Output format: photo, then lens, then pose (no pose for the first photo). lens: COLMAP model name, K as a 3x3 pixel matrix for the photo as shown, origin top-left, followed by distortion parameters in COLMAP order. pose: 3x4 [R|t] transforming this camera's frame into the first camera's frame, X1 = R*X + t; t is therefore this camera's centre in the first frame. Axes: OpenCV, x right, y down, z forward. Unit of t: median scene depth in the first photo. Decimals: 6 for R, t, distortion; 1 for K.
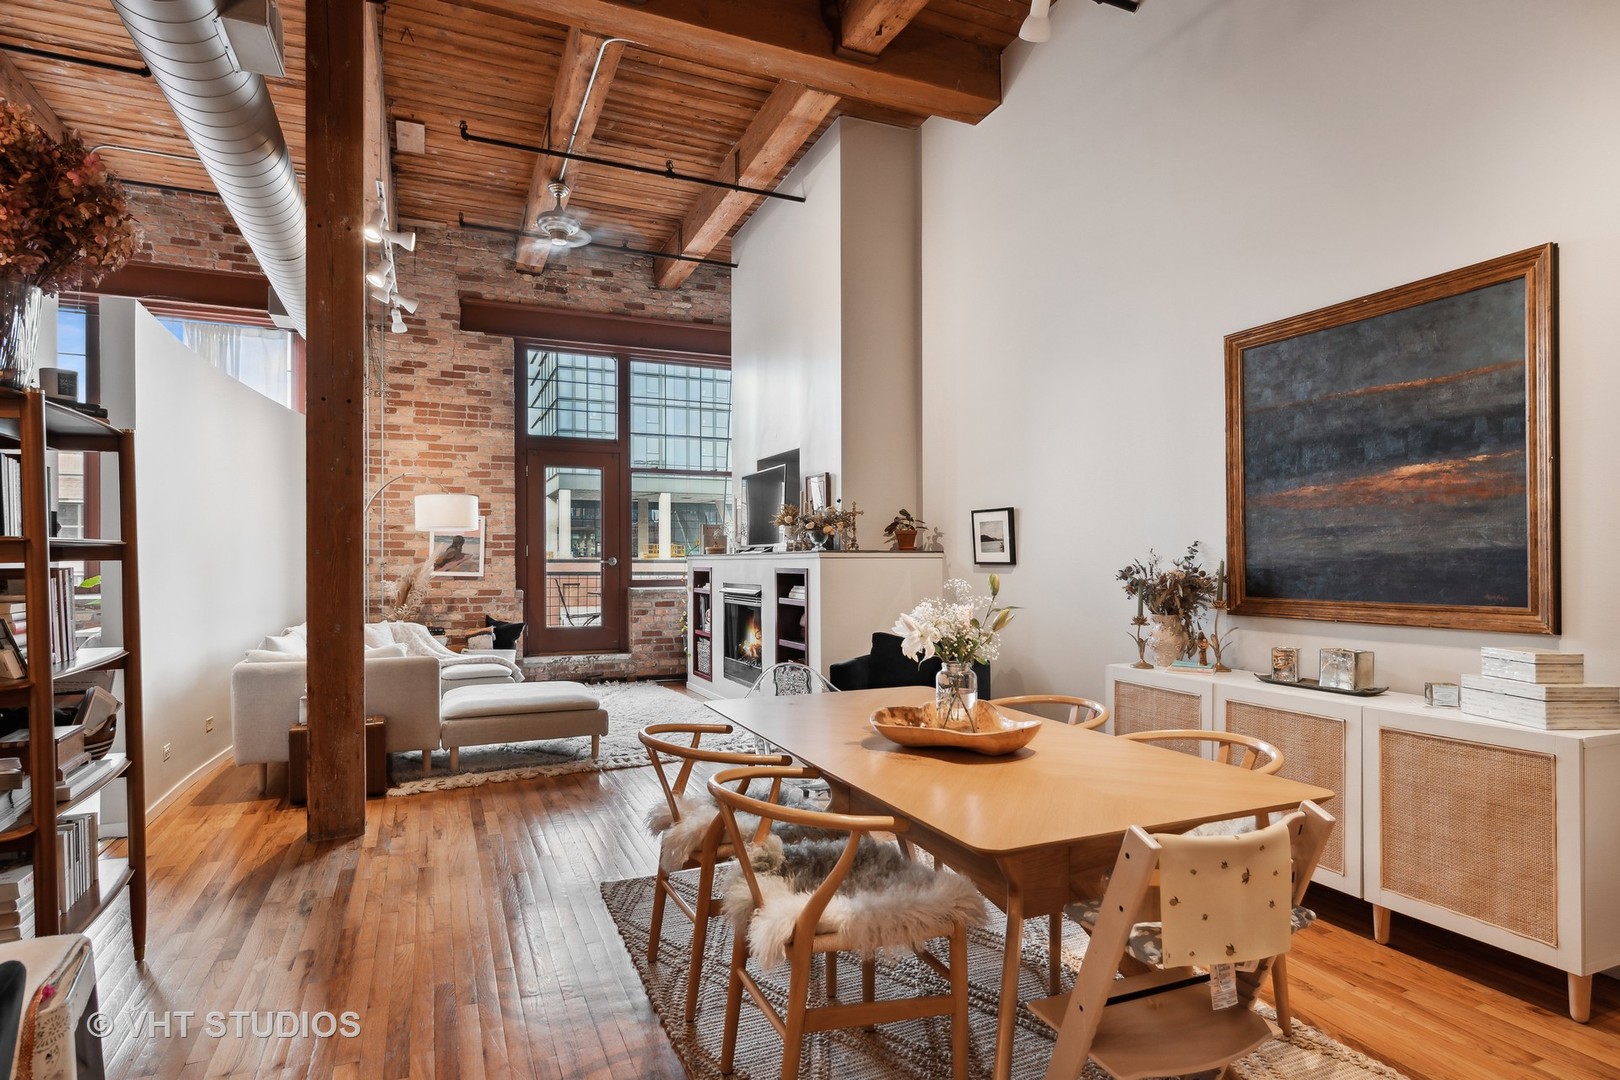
lens RADIAL K [[869.6, 0, 817.5], [0, 869.6, 561.6], [0, 0, 1]] dist [0.006543, -0.000835]
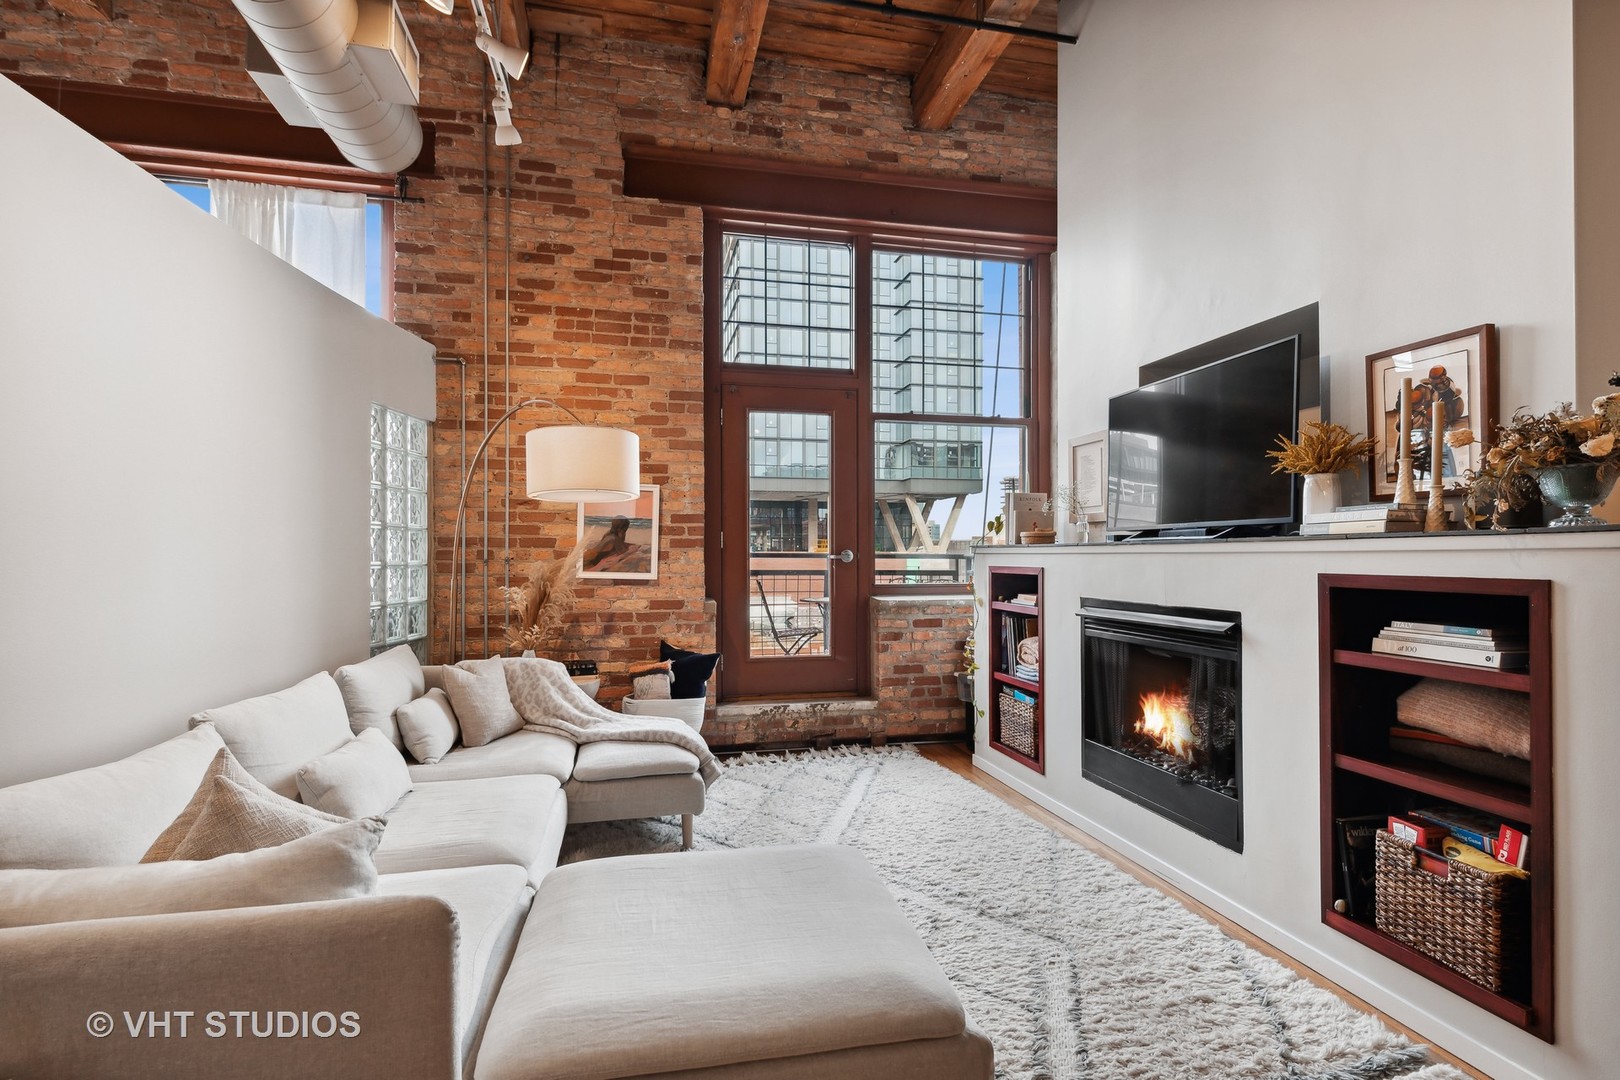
lens RADIAL K [[772.7, 0, 811.8], [0, 772.7, 555.4], [0, 0, 1]] dist [0.013639, -0.008910]
pose [[0.981468, 0.000617, -0.191627, -0.163196], [-0.000918, 0.999998, -0.001483, 0.000043], [0.191625, 0.001631, 0.981467, 0.463235]]
